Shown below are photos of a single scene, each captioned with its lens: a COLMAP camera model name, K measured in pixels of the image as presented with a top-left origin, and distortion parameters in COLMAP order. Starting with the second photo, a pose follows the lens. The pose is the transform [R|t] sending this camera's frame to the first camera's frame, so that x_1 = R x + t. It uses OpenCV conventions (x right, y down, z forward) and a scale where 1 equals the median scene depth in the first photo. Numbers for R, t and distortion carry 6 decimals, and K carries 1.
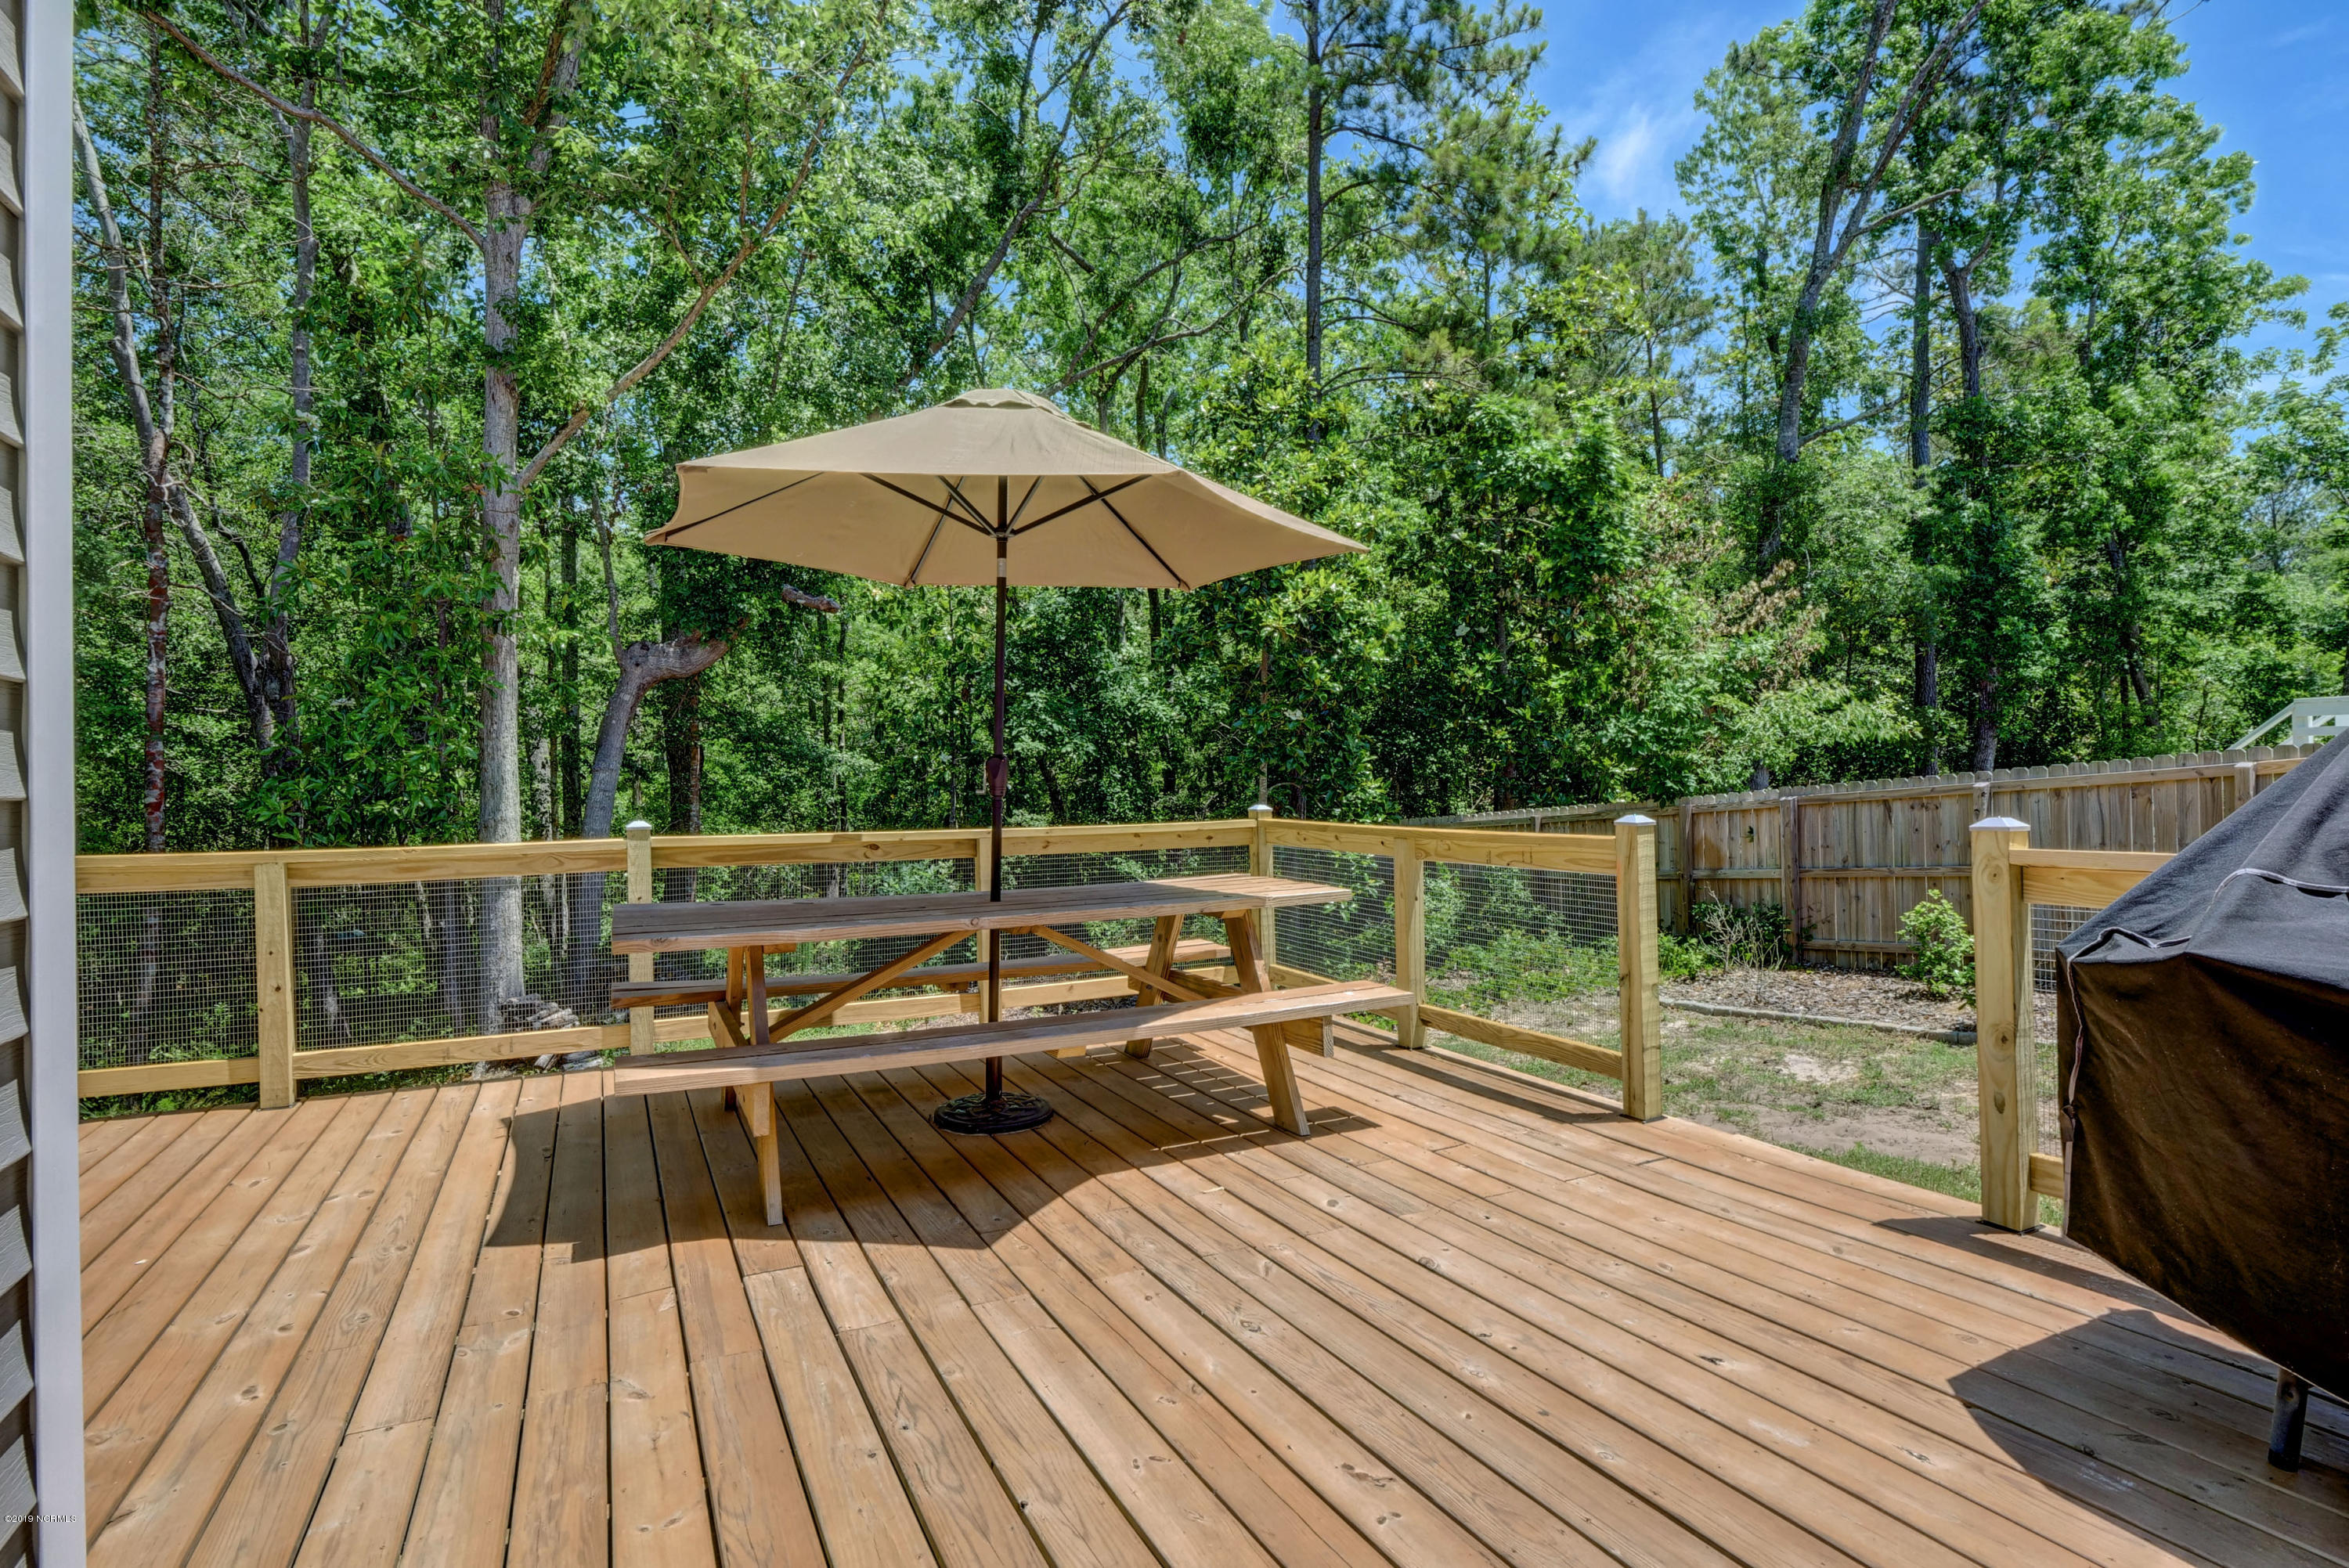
lens RADIAL K [[1155.5, 0, 1154.4], [0, 1155.5, 788.0], [0, 0, 1]] dist [-0.004768, -0.002057]
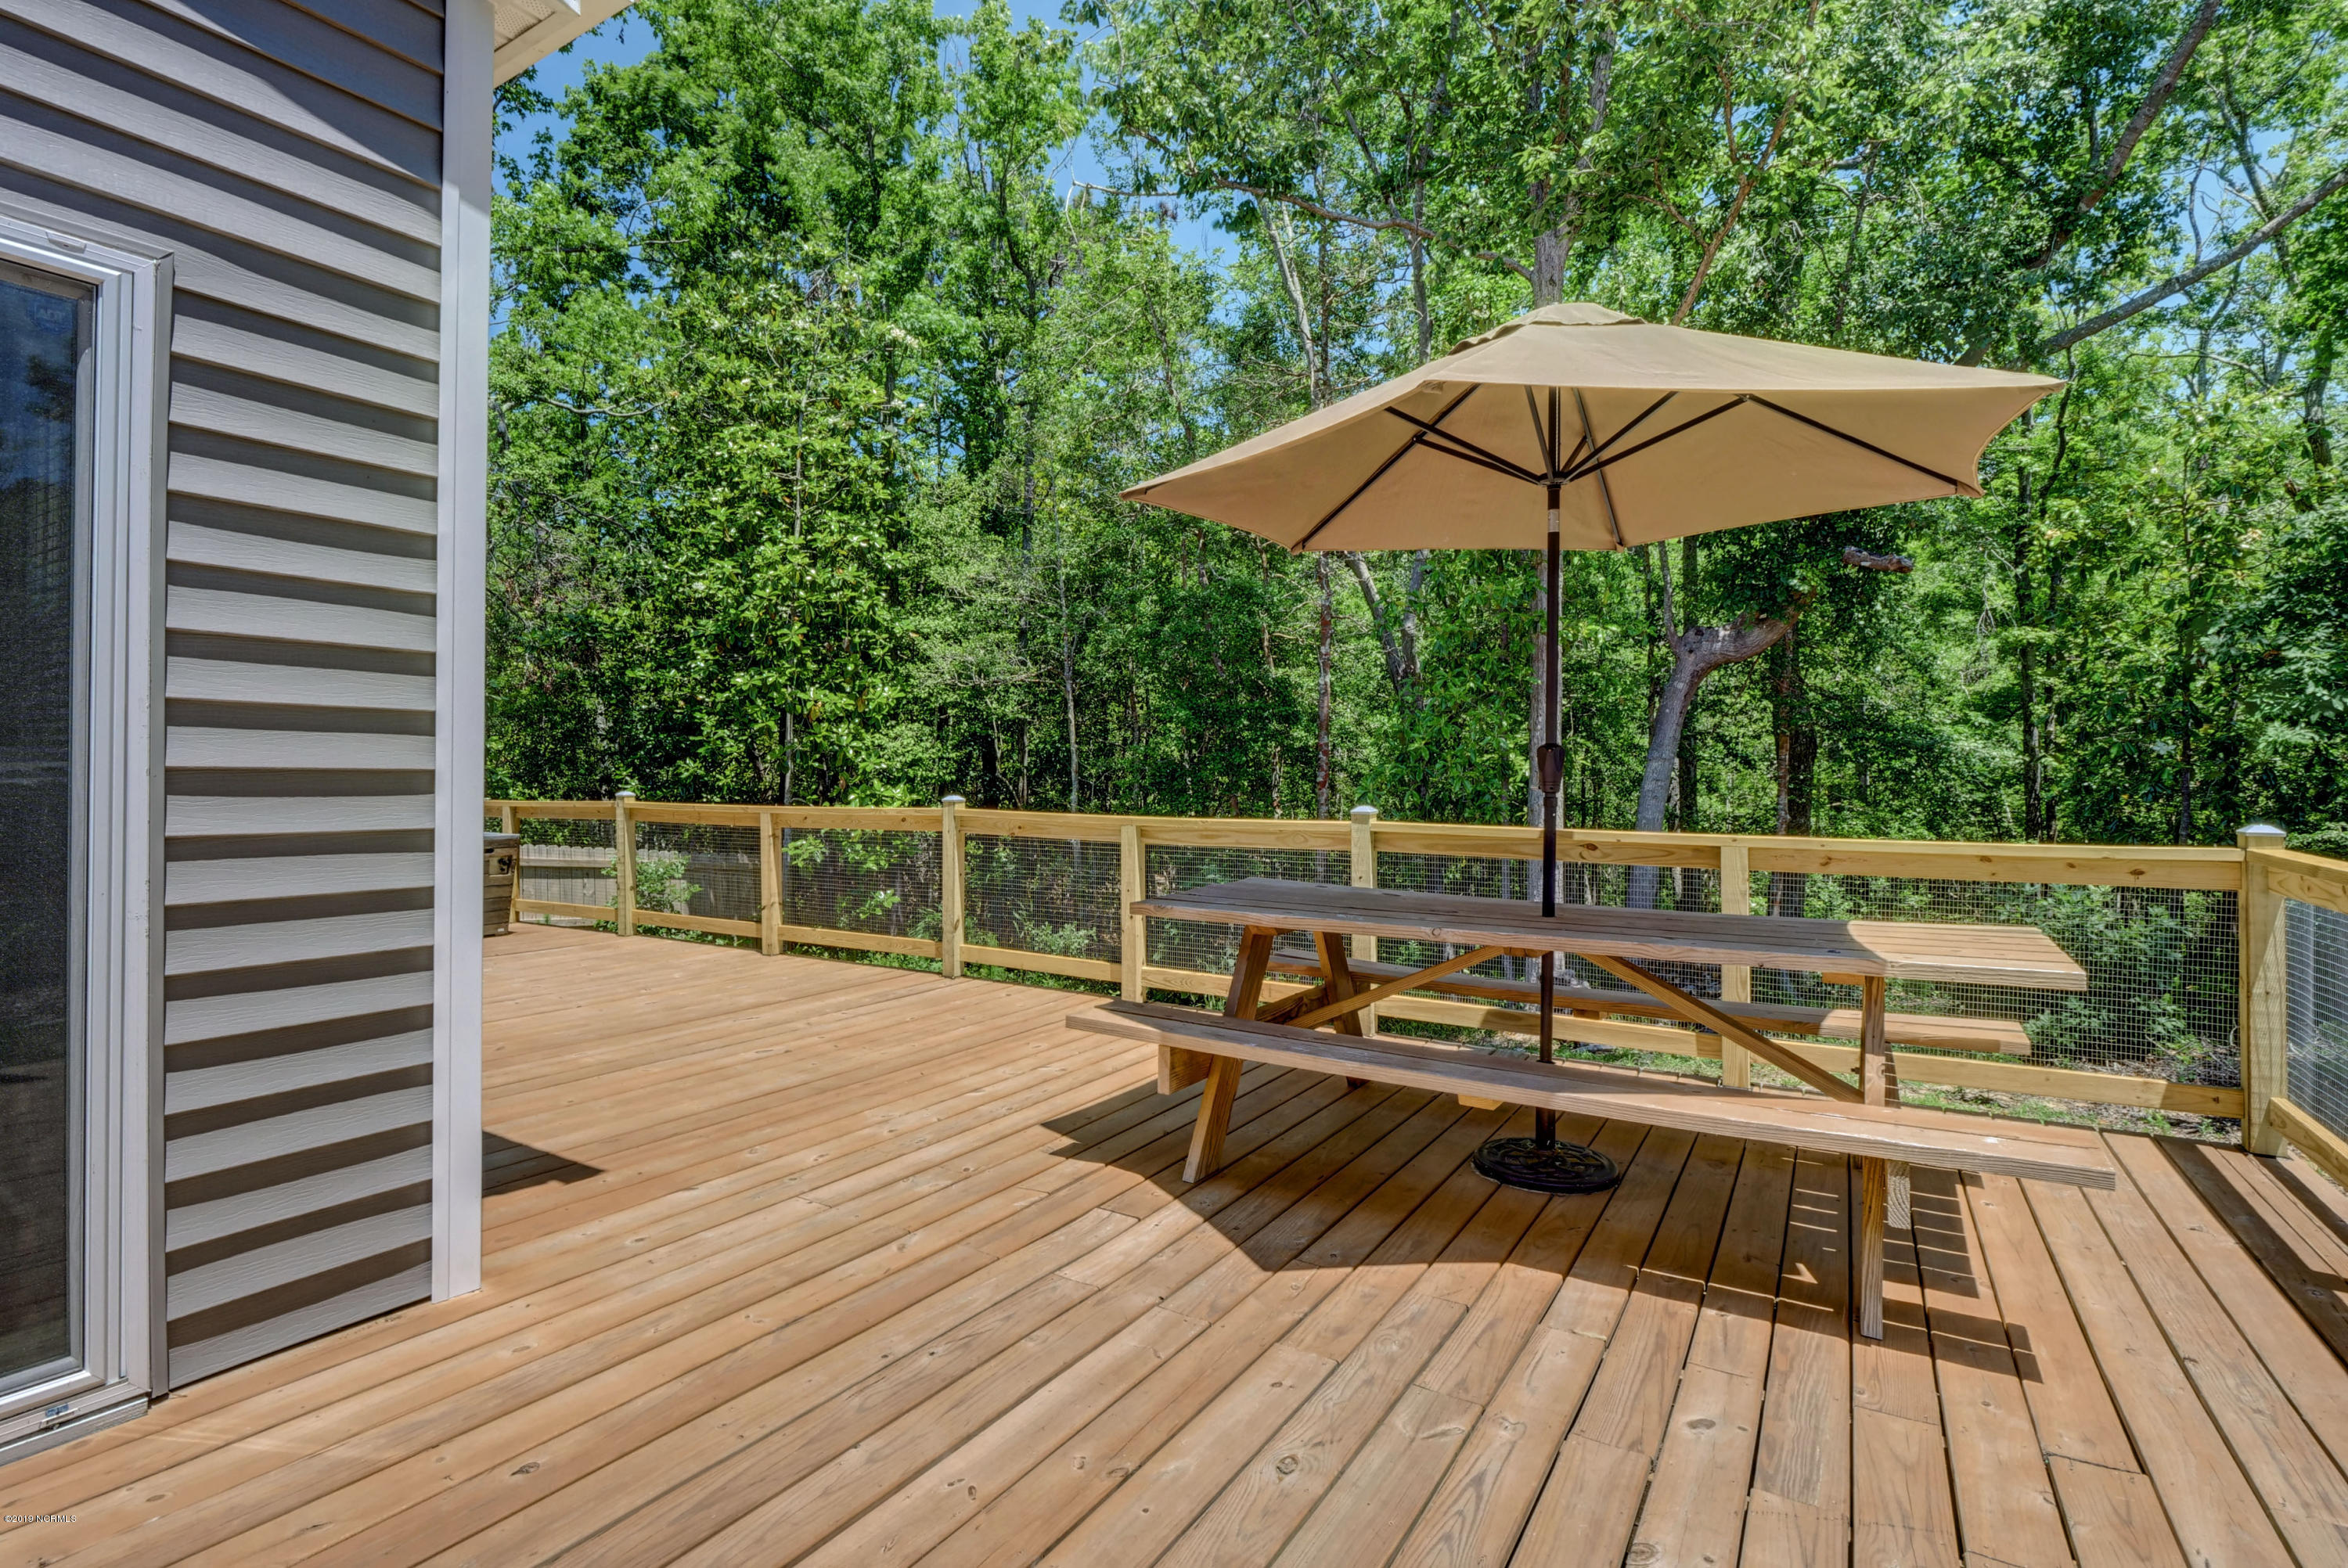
lens RADIAL K [[1155.0, 0, 1157.5], [0, 1155.0, 774.1], [0, 0, 1]] dist [-0.004768, -0.002057]
pose [[0.532254, 0.017003, -0.846414, 0.501014], [-0.022200, 0.999735, 0.006123, -0.005261], [0.846293, 0.015531, 0.532491, 0.360500]]
